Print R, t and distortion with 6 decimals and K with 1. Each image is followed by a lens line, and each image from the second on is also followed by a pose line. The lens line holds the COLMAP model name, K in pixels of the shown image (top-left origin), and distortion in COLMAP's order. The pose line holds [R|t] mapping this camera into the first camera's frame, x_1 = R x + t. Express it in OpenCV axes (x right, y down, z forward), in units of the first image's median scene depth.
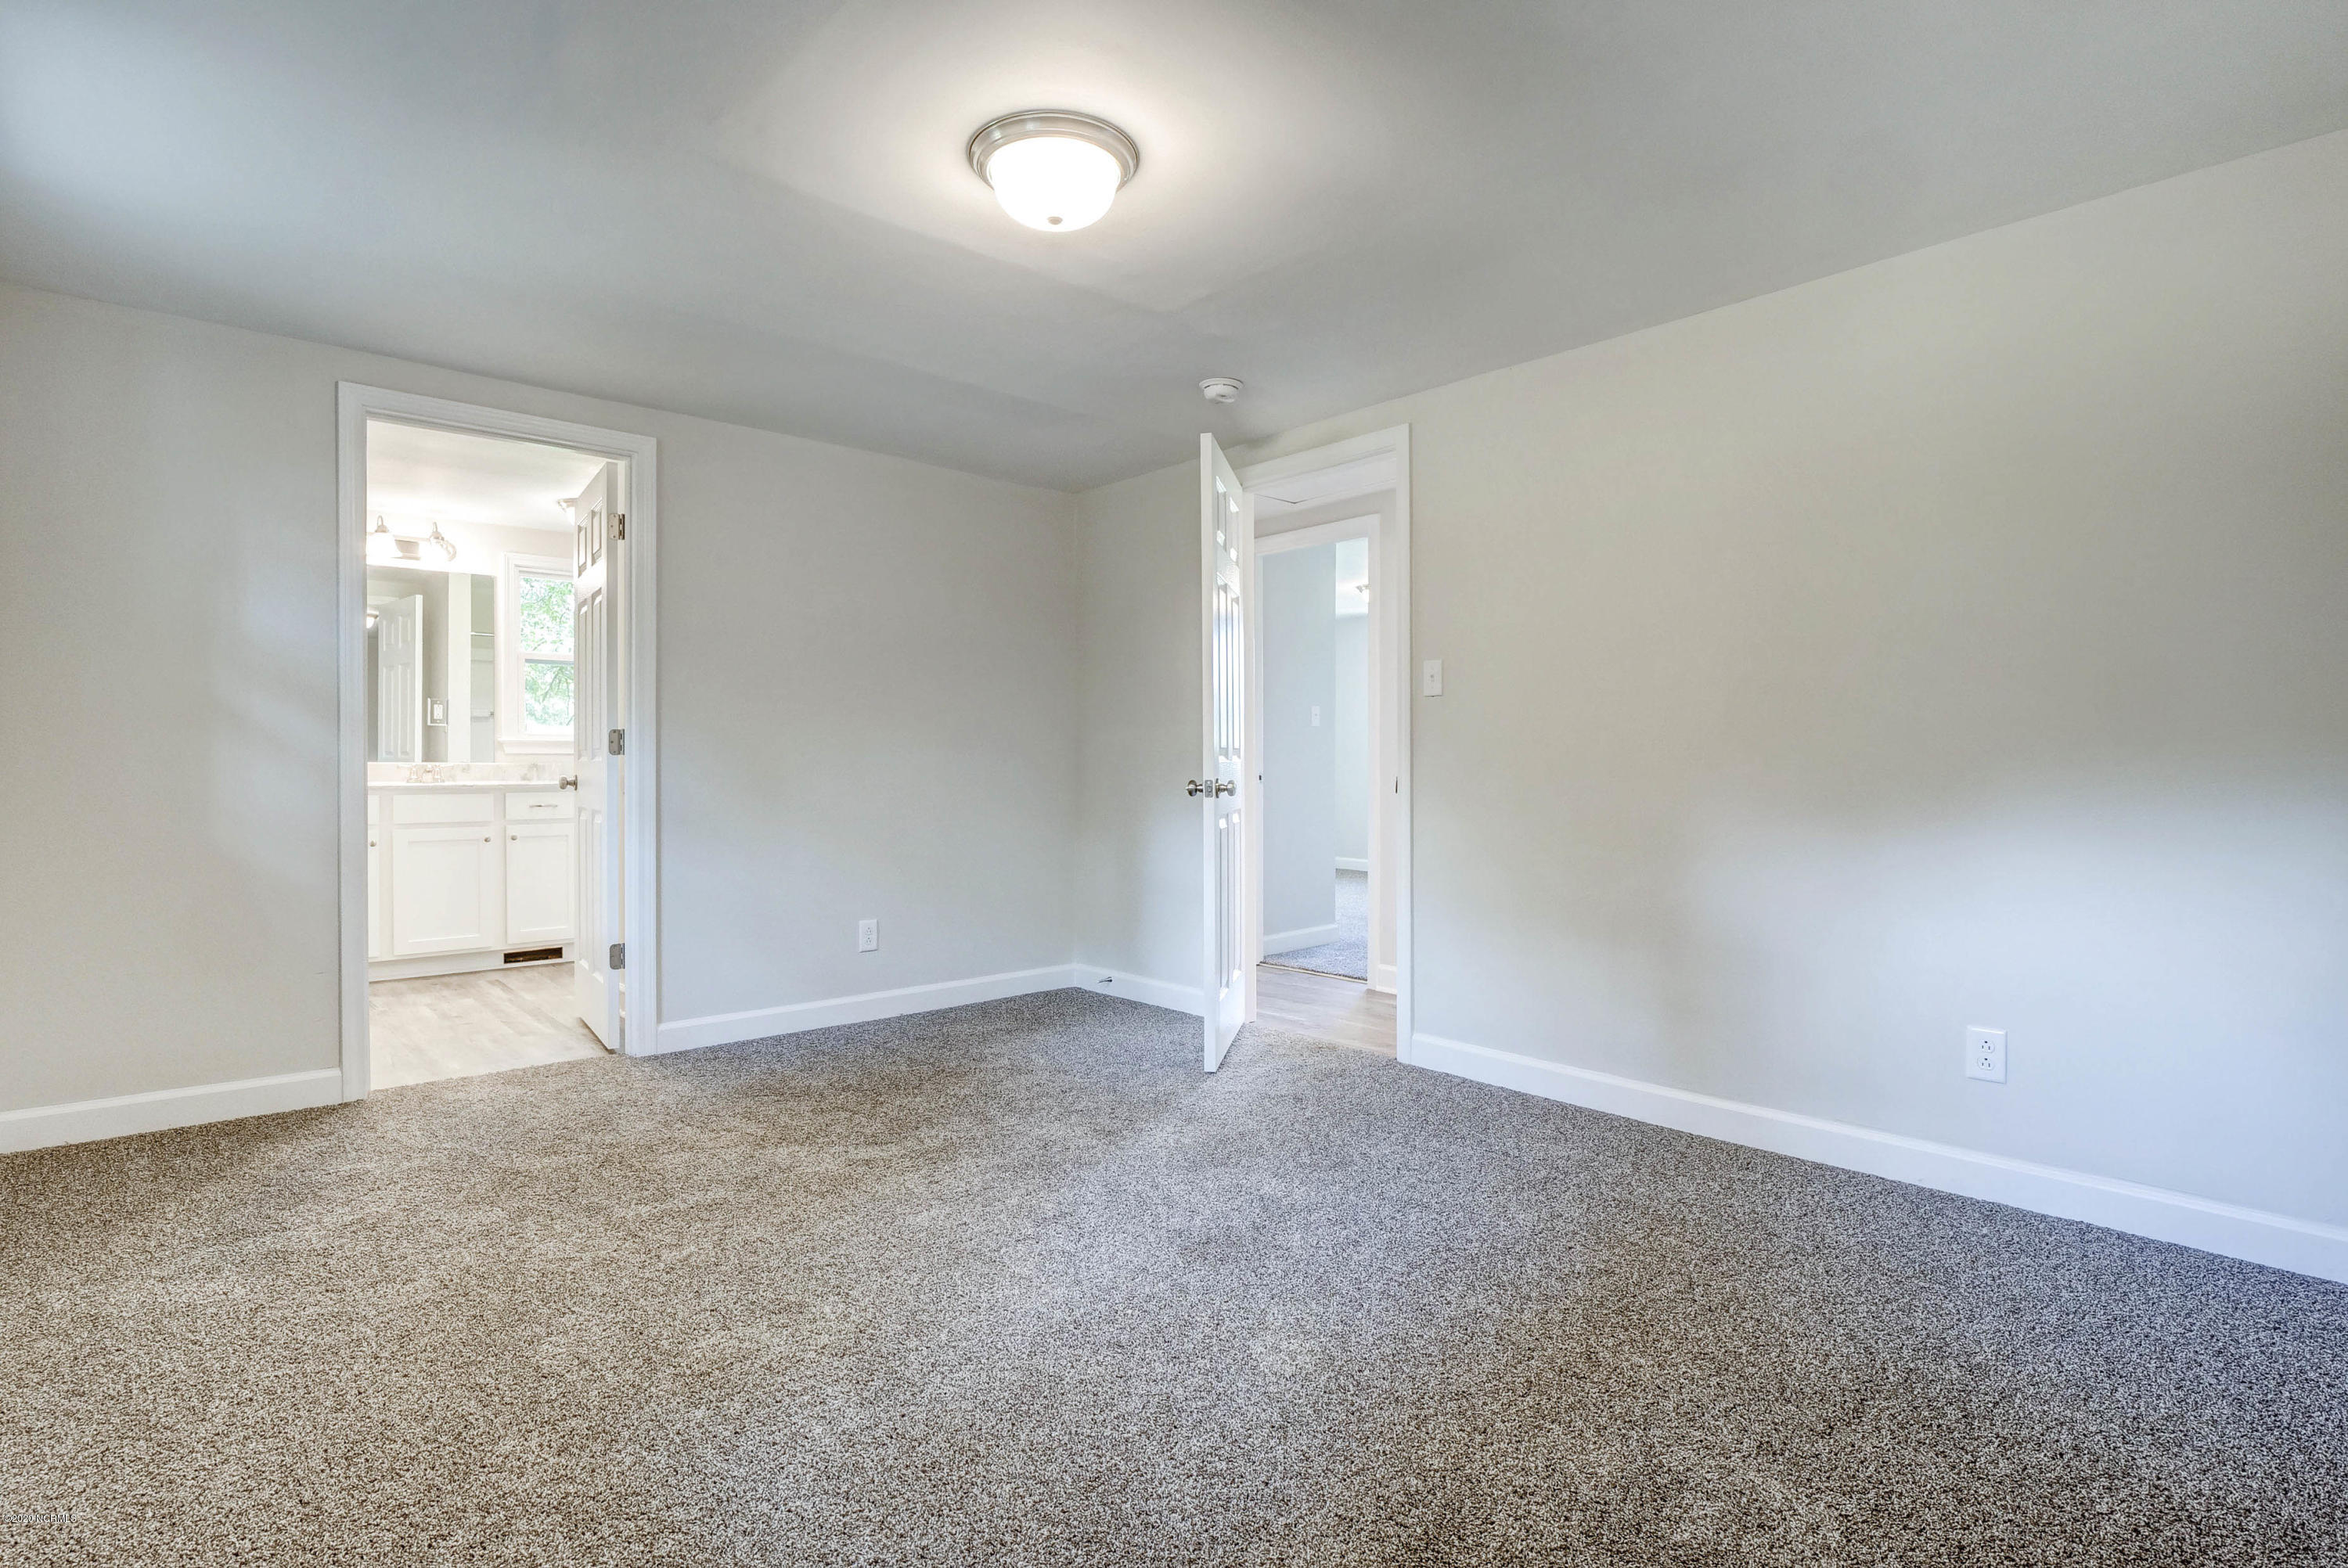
lens RADIAL K [[1142.7, 0, 1183.3], [0, 1142.7, 786.6], [0, 0, 1]] dist [-0.027832, -0.000325]
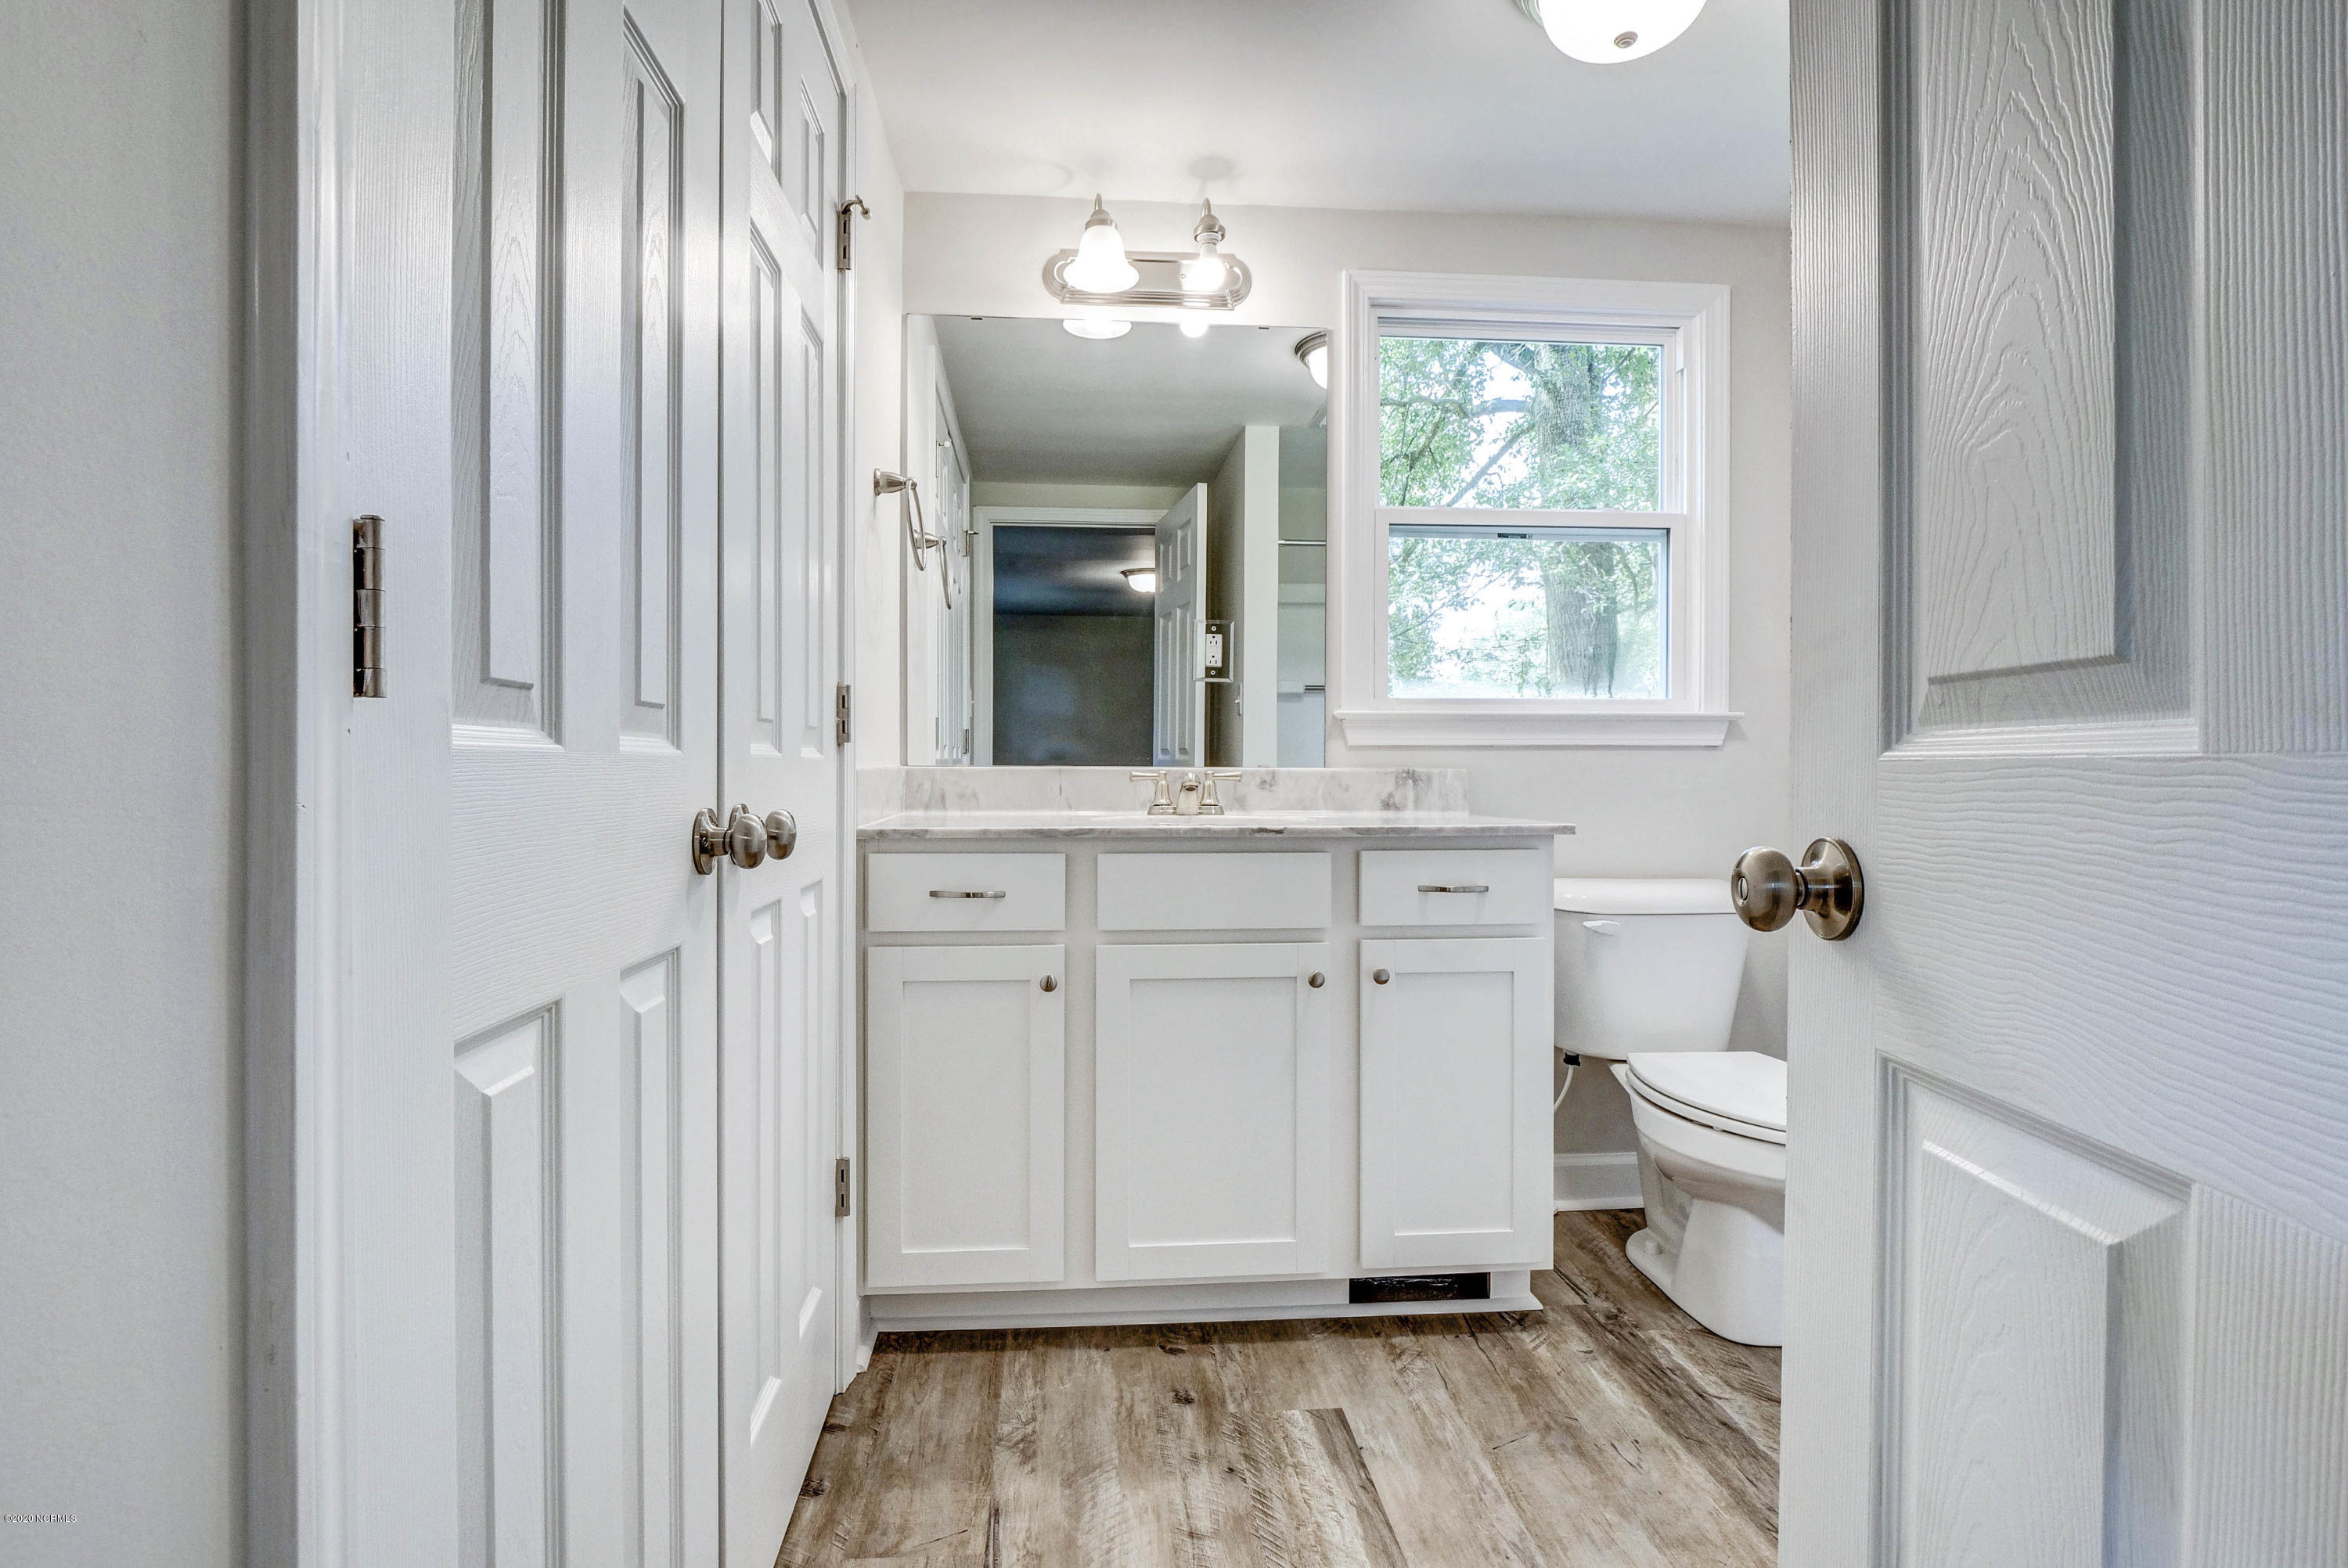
lens RADIAL K [[1142.7, 0, 1174.2], [0, 1142.7, 773.2], [0, 0, 1]] dist [-0.027832, -0.000325]
pose [[0.796063, 0.000960, -0.605214, -0.414058], [-0.010344, 0.999874, -0.012020, -0.013976], [0.605126, 0.015829, 0.795972, 0.654497]]
